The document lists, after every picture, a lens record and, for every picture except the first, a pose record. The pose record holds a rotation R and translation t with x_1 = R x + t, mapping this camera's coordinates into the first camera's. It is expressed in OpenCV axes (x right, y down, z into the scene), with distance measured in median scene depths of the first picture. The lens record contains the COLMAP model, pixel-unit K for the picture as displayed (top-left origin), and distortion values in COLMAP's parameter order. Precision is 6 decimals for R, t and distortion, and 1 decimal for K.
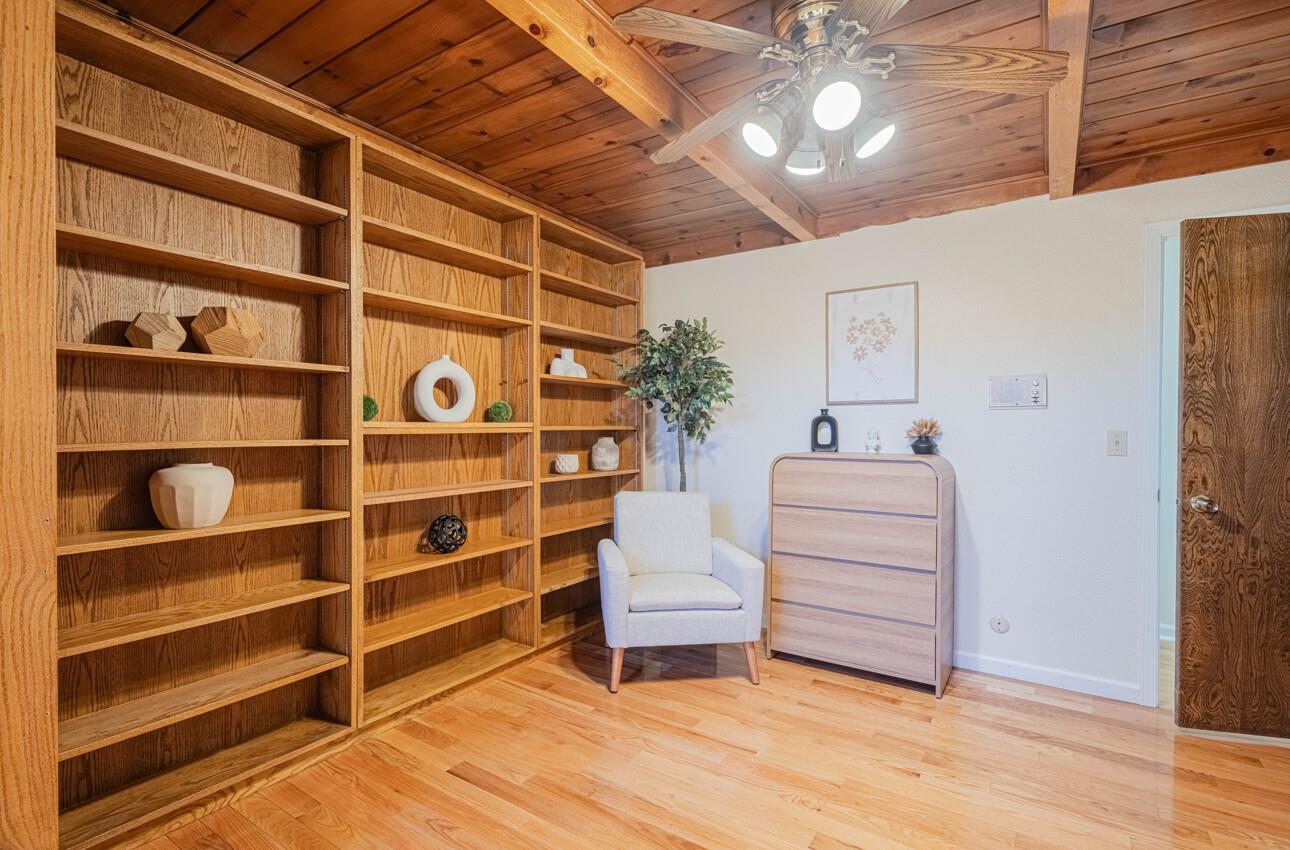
lens RADIAL K [[605.3, 0, 645.4], [0, 605.3, 428.3], [0, 0, 1]] dist [0.018115, -0.000512]
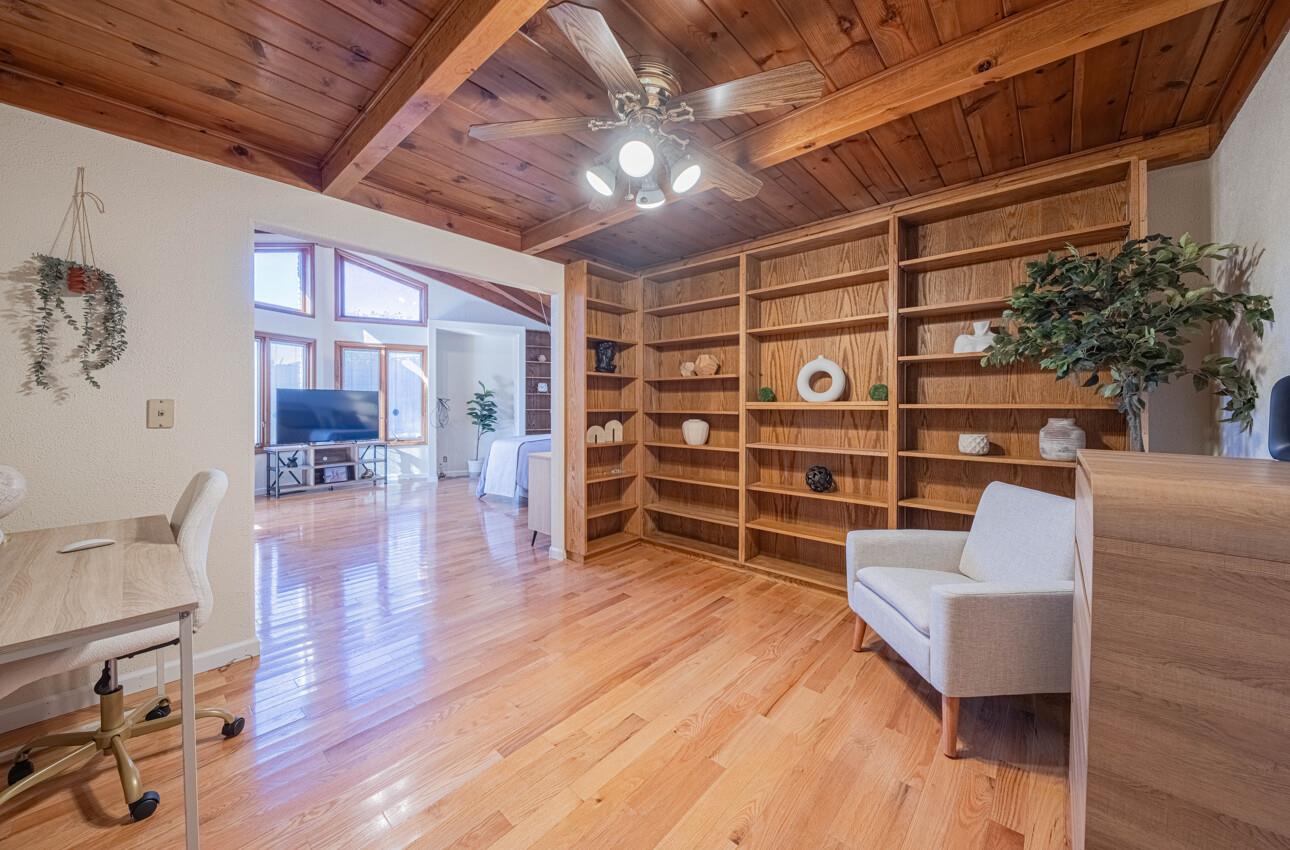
lens RADIAL K [[470.4, 0, 649.9], [0, 470.4, 404.7], [0, 0, 1]] dist [0.003553, -0.000058]
pose [[-0.142126, -0.004274, -0.989839, 0.866383], [-0.004990, 0.999981, -0.003601, 0.002684], [0.989836, 0.004428, -0.142144, 0.786983]]
